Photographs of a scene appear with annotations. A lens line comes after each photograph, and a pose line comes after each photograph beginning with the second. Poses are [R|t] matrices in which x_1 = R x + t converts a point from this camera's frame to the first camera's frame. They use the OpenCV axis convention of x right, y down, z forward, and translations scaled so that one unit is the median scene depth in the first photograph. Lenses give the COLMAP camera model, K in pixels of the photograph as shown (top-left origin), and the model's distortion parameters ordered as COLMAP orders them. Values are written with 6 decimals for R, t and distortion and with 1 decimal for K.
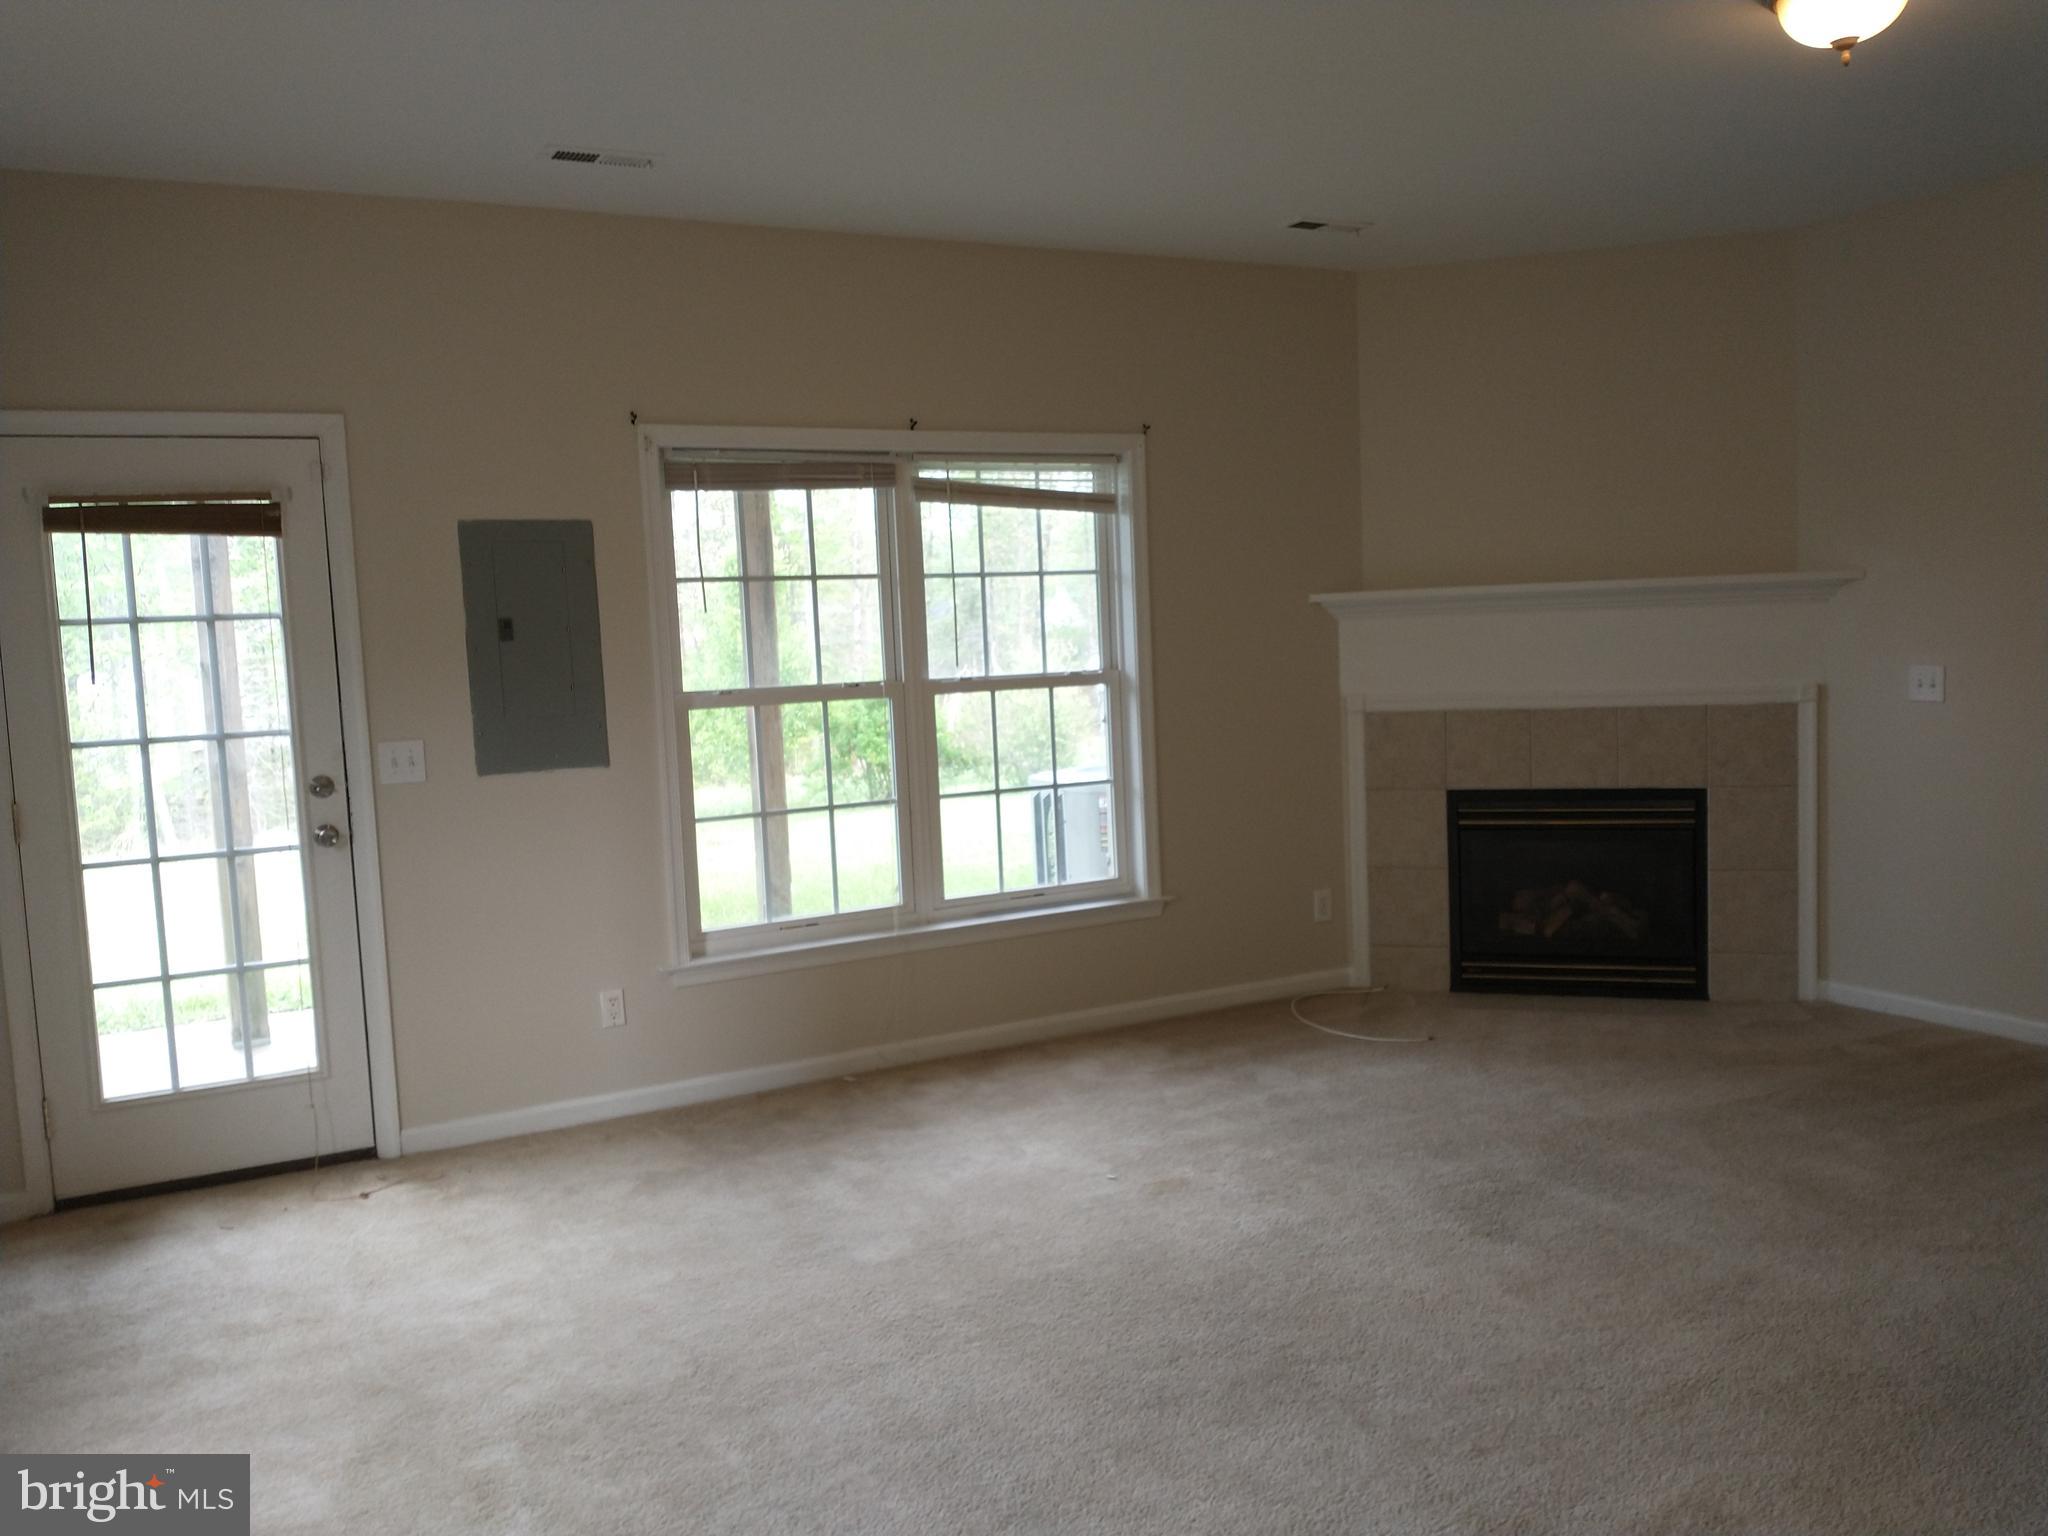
lens RADIAL K [[1646.3, 0, 1032.2], [0, 1646.3, 790.5], [0, 0, 1]] dist [0.060833, -0.107841]
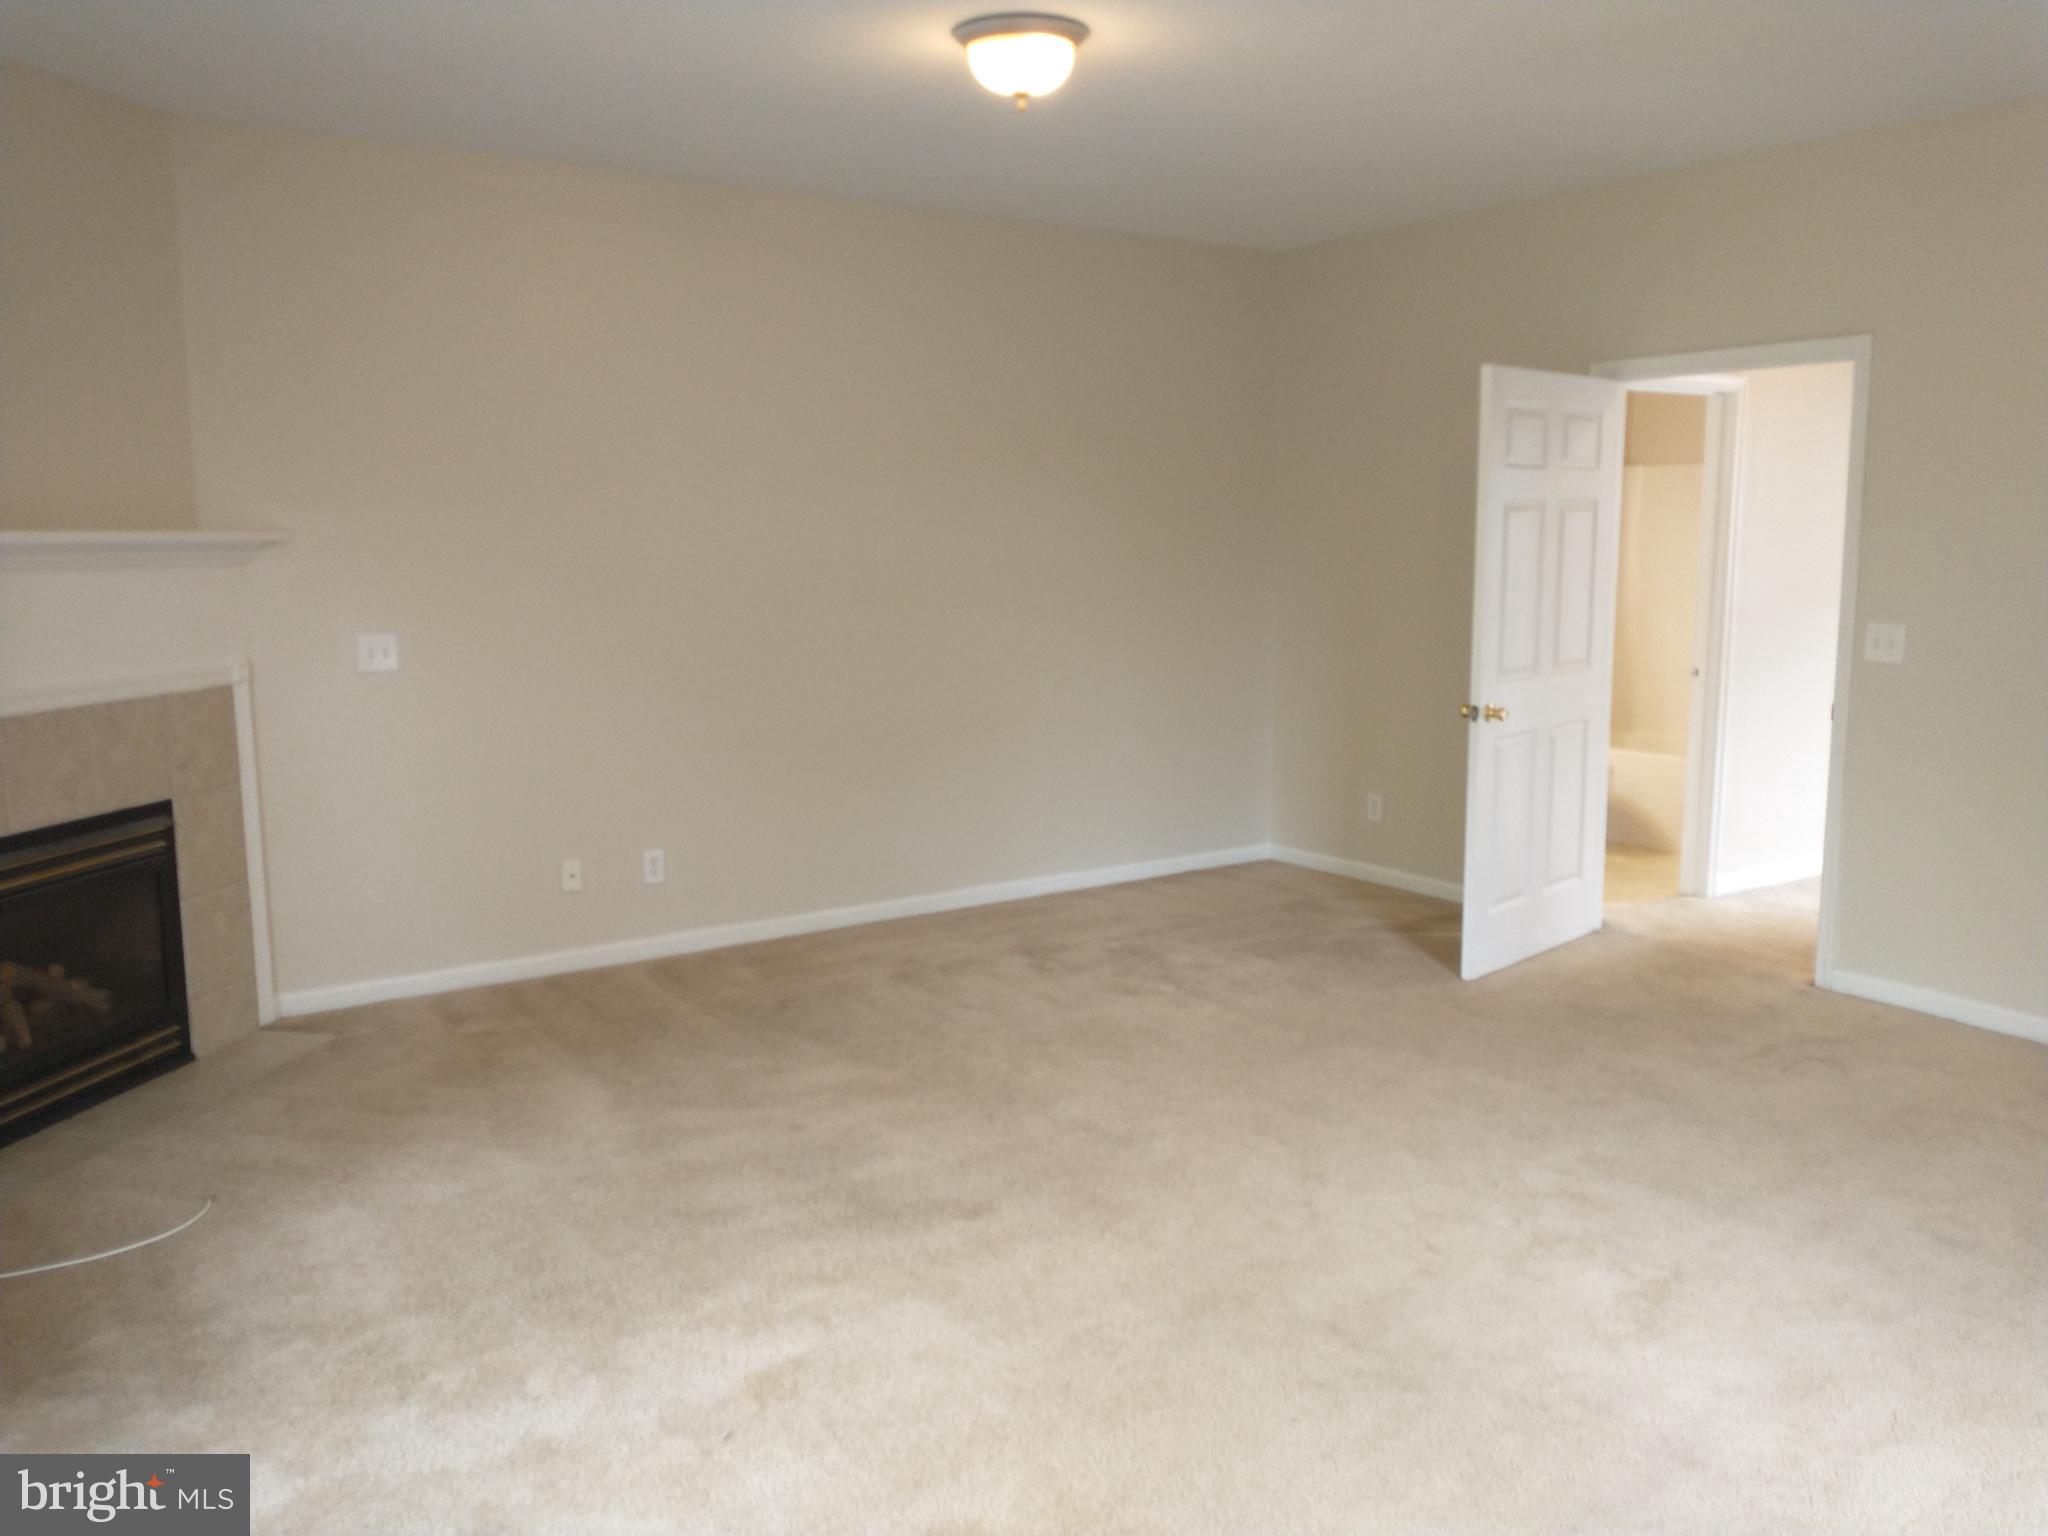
lens RADIAL K [[1646.3, 0, 1038.2], [0, 1646.3, 770.6], [0, 0, 1]] dist [0.060833, -0.107841]
pose [[-0.113490, -0.103663, 0.988116, -0.435055], [0.111765, 0.986897, 0.116372, -0.062169], [-0.987233, 0.123644, -0.100417, 0.683500]]
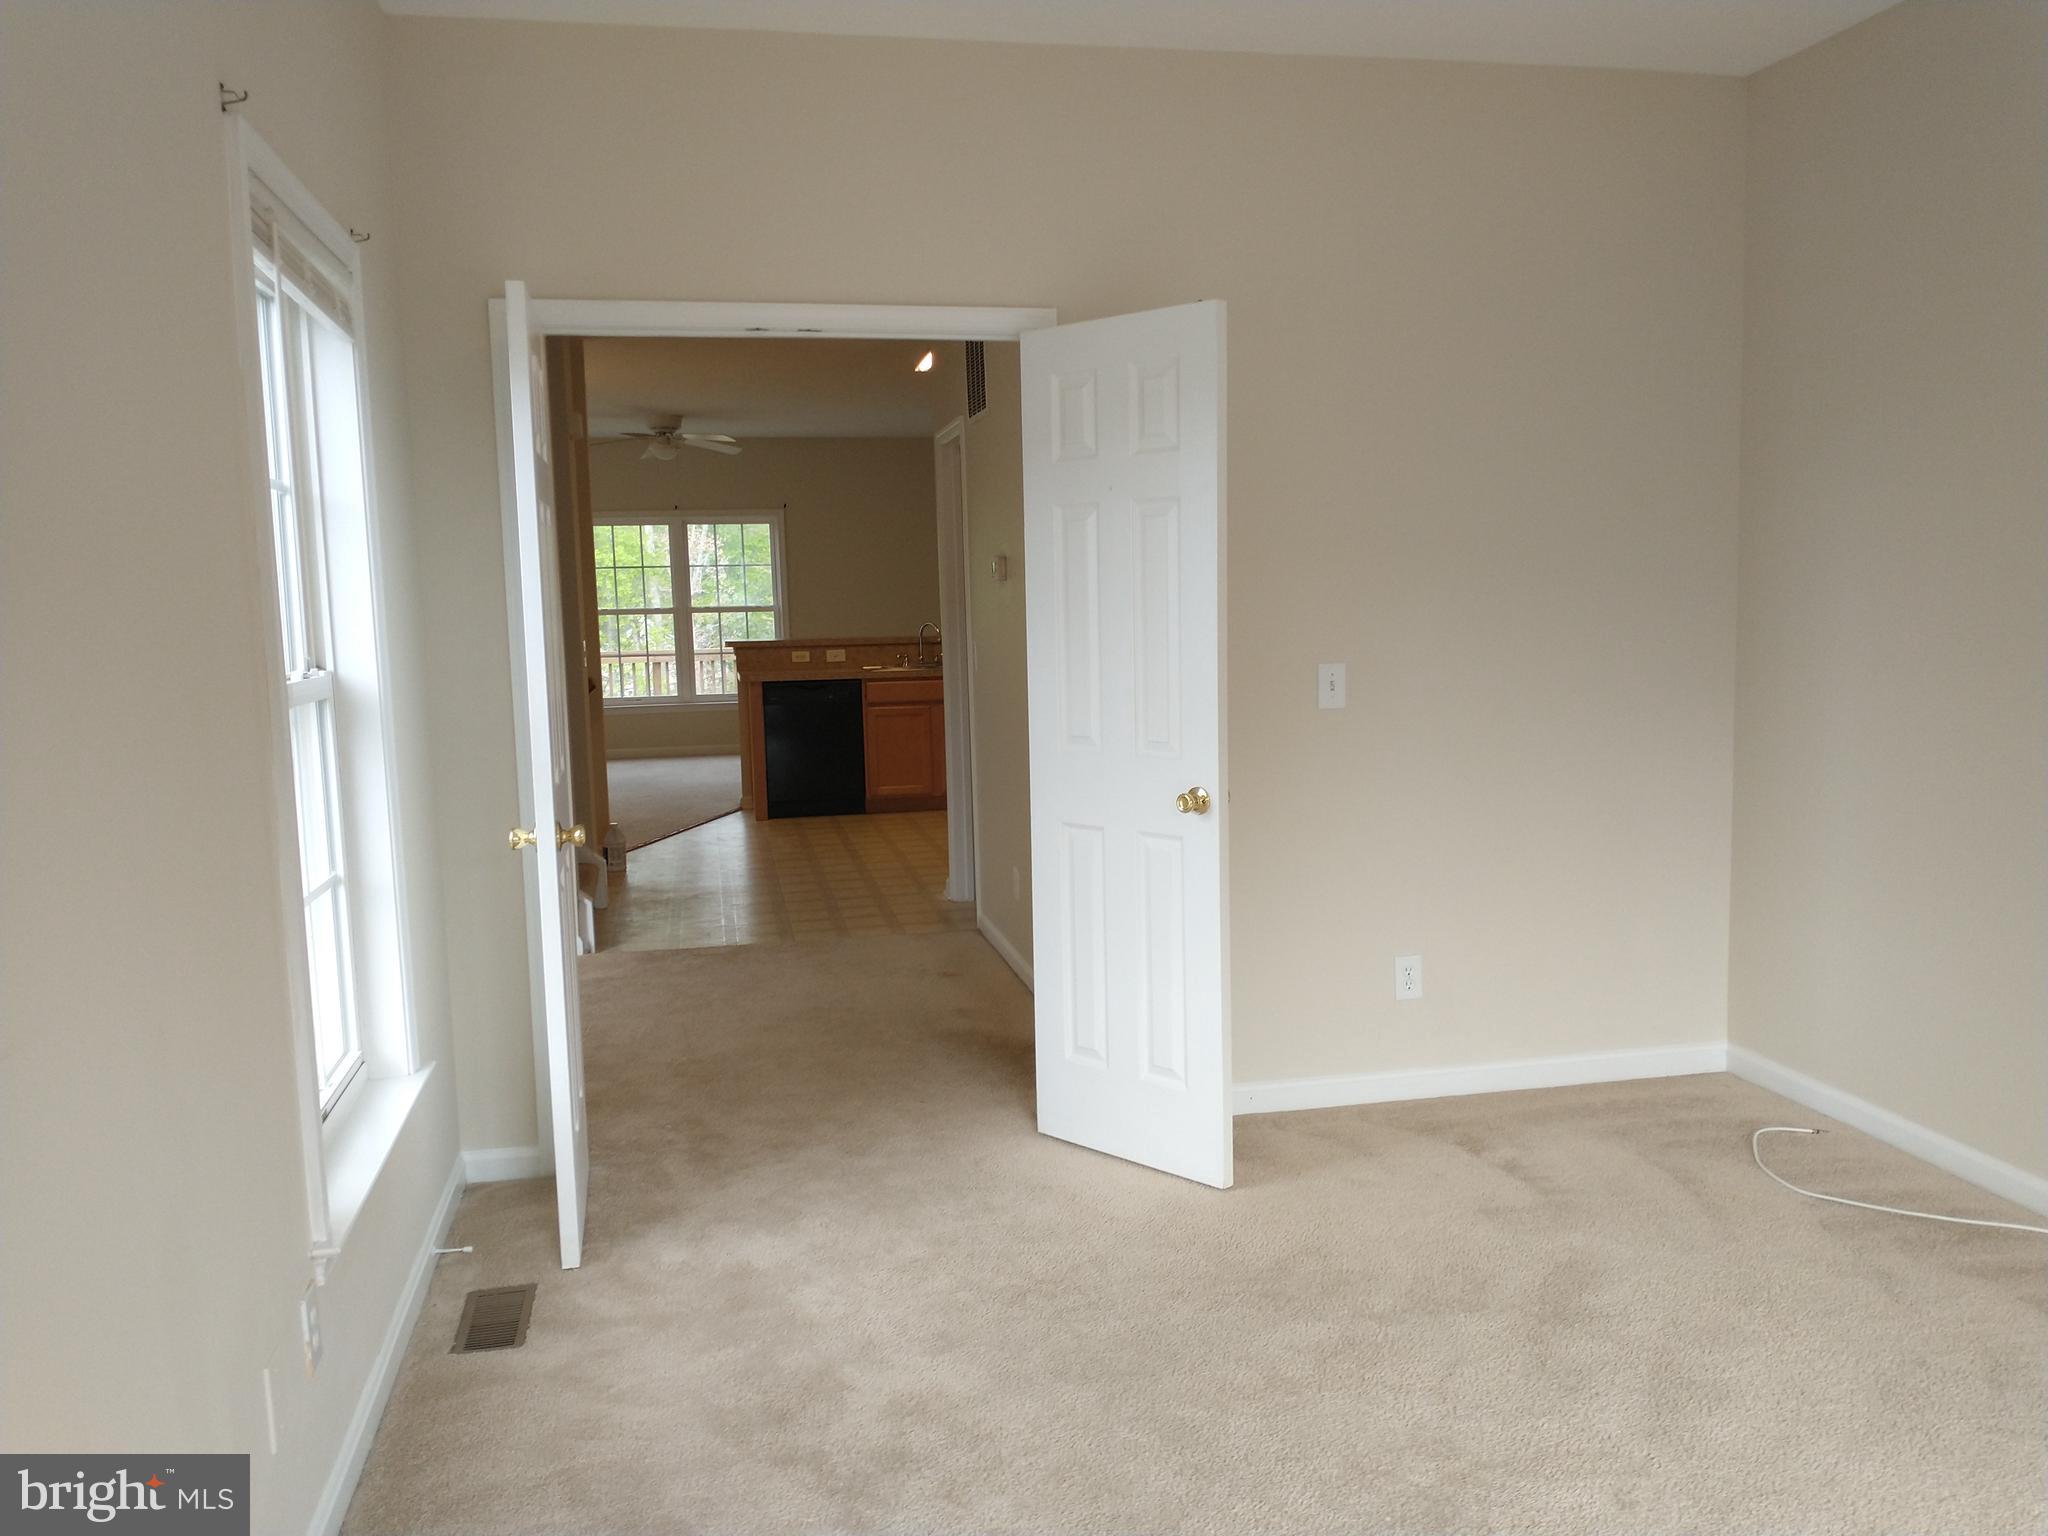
lens RADIAL K [[1646.3, 0, 1019.4], [0, 1646.3, 770.8], [0, 0, 1]] dist [0.060833, -0.107841]
pose [[0.953677, 0.053910, -0.295961, 1.141503], [-0.049007, 0.998511, 0.023965, 0.094752], [0.296812, -0.008351, 0.954899, -1.228987]]
